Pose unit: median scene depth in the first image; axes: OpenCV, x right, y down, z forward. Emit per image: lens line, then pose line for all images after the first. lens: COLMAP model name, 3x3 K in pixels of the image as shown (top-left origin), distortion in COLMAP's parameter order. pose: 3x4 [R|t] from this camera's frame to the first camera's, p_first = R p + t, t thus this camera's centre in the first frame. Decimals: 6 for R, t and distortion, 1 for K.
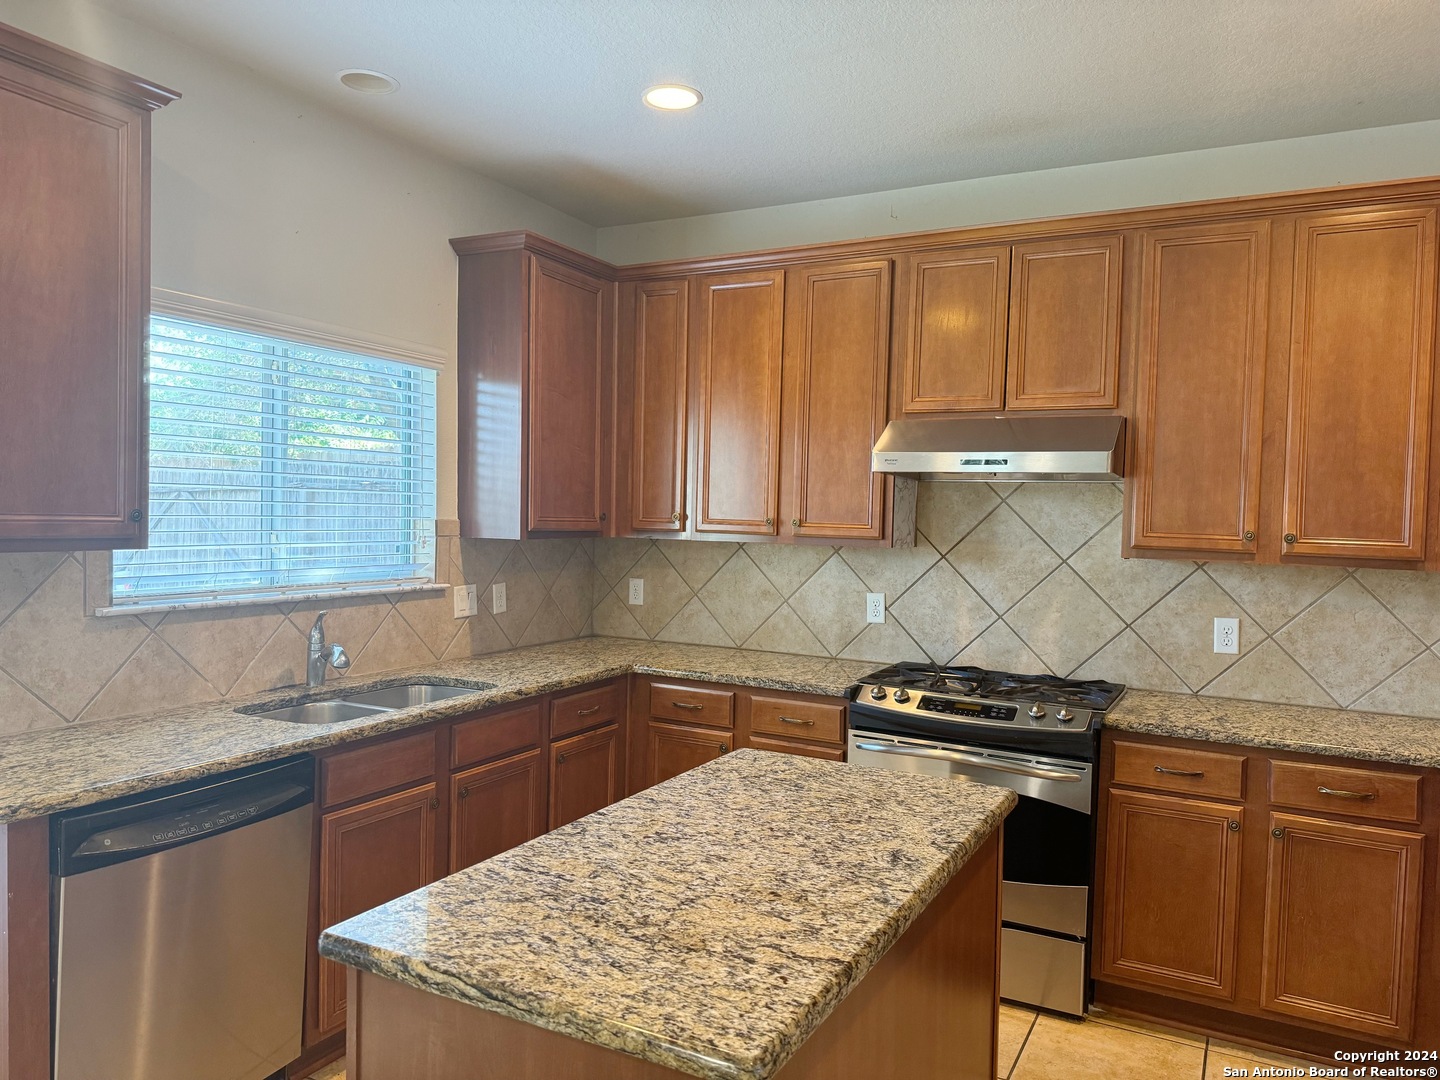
lens RADIAL K [[1024.9, 0, 707.3], [0, 1024.9, 538.0], [0, 0, 1]] dist [0.054268, -0.086140]
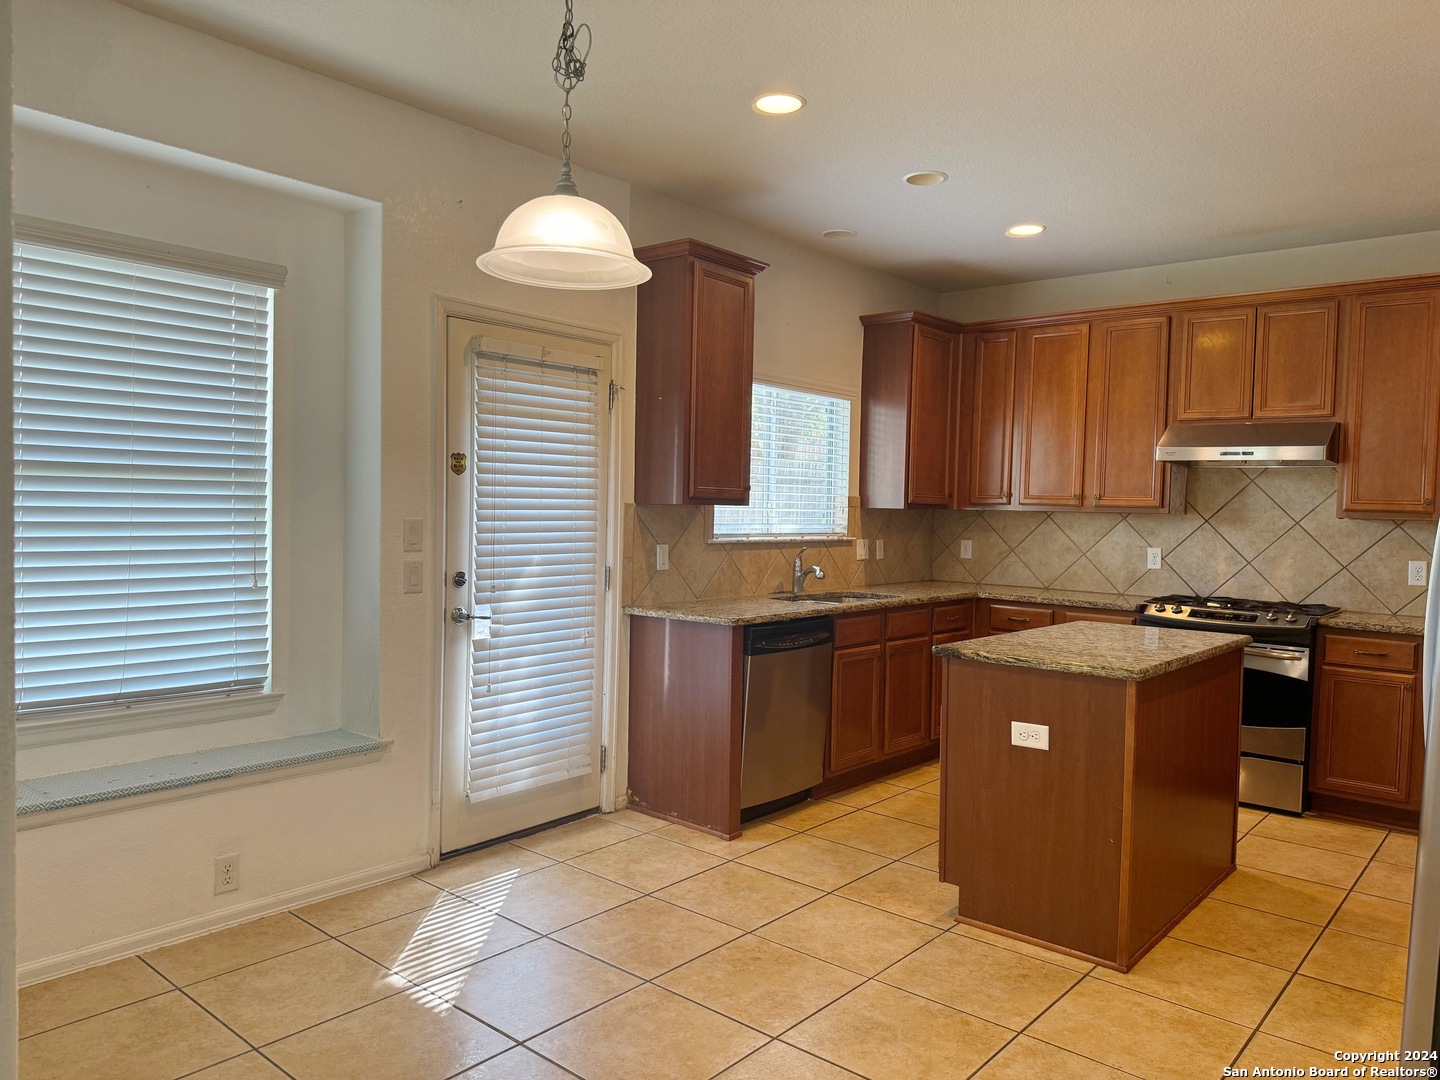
lens RADIAL K [[1024.9, 0, 697.9], [0, 1024.9, 543.2], [0, 0, 1]] dist [0.054268, -0.086140]
pose [[0.974948, 0.007099, -0.222318, -0.159037], [-0.005862, 0.999963, 0.006226, 0.051431], [0.222354, -0.004767, 0.974954, -0.637872]]
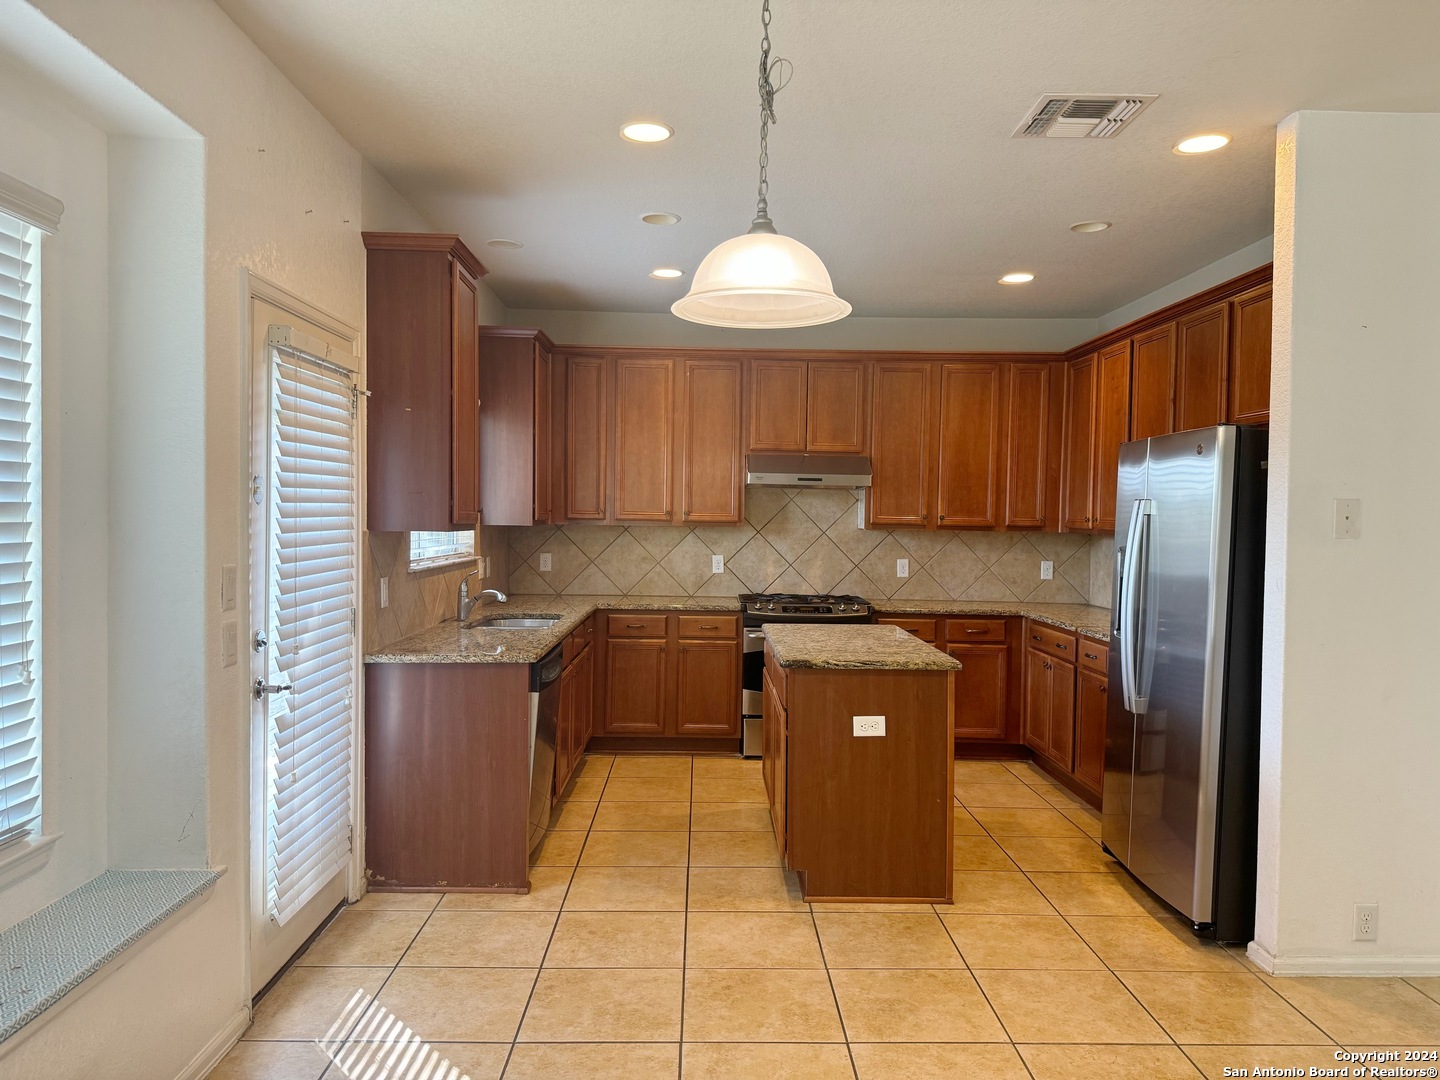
lens RADIAL K [[1024.9, 0, 730.3], [0, 1024.9, 532.8], [0, 0, 1]] dist [0.054268, -0.086140]
pose [[0.867459, -0.020259, 0.497096, -0.771939], [0.020316, 0.999780, 0.005294, 0.011026], [-0.497094, 0.005506, 0.867679, -0.541641]]
